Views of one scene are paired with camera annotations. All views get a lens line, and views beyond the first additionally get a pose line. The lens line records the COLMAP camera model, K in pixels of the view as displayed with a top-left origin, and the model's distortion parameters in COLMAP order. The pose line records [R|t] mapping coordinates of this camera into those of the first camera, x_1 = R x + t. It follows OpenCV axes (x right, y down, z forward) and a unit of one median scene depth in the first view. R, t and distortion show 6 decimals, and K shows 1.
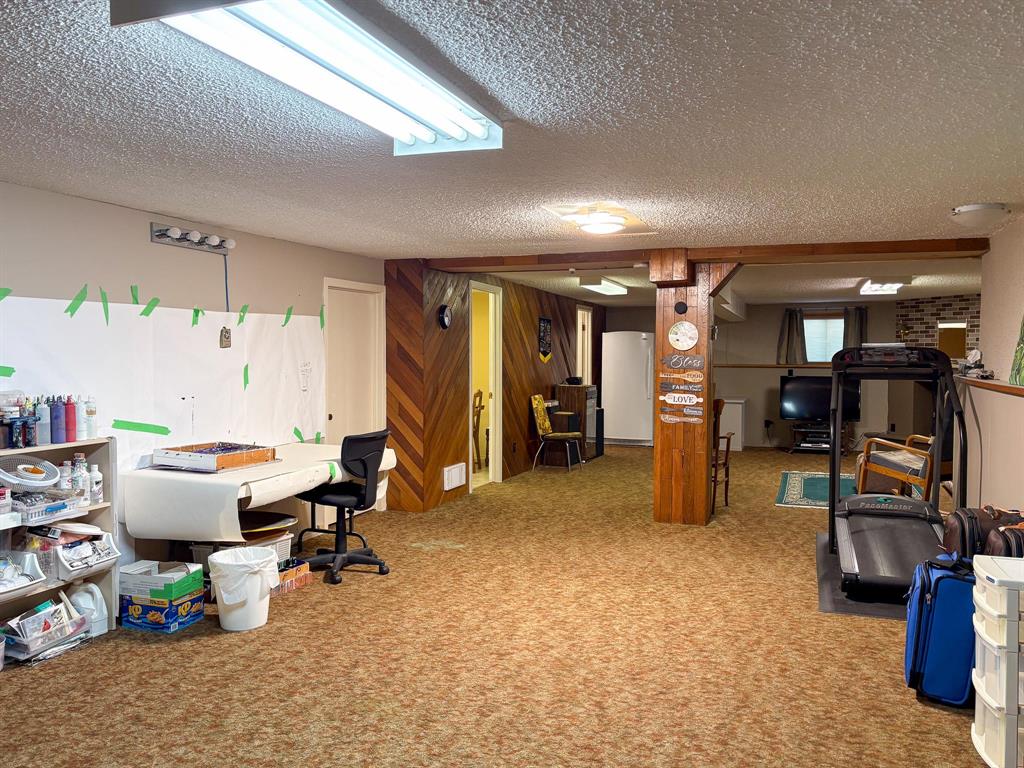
lens RADIAL K [[795.1, 0, 516.1], [0, 795.1, 387.9], [0, 0, 1]] dist [-0.001580, 0.005986]
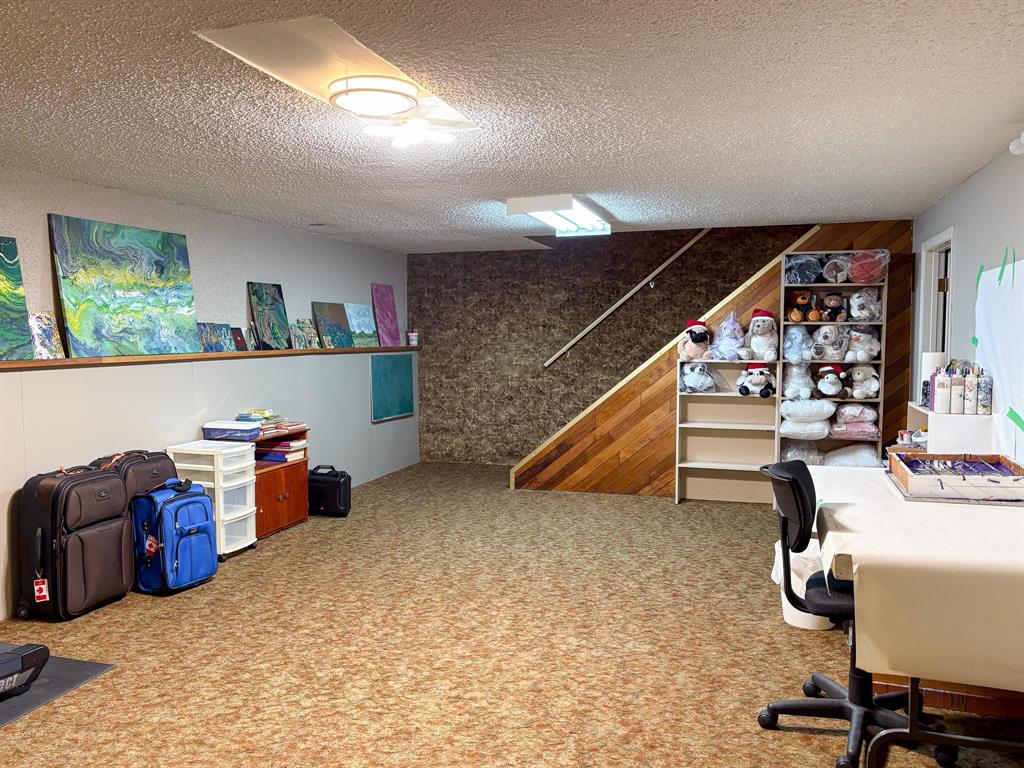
lens RADIAL K [[795.1, 0, 516.1], [0, 795.1, 387.9], [0, 0, 1]] dist [-0.001580, 0.005986]
pose [[-0.998213, 0.005066, -0.059541, 0.050008], [-0.001715, 0.993561, 0.113285, -0.077425], [0.059731, 0.113184, -0.991777, 1.946375]]
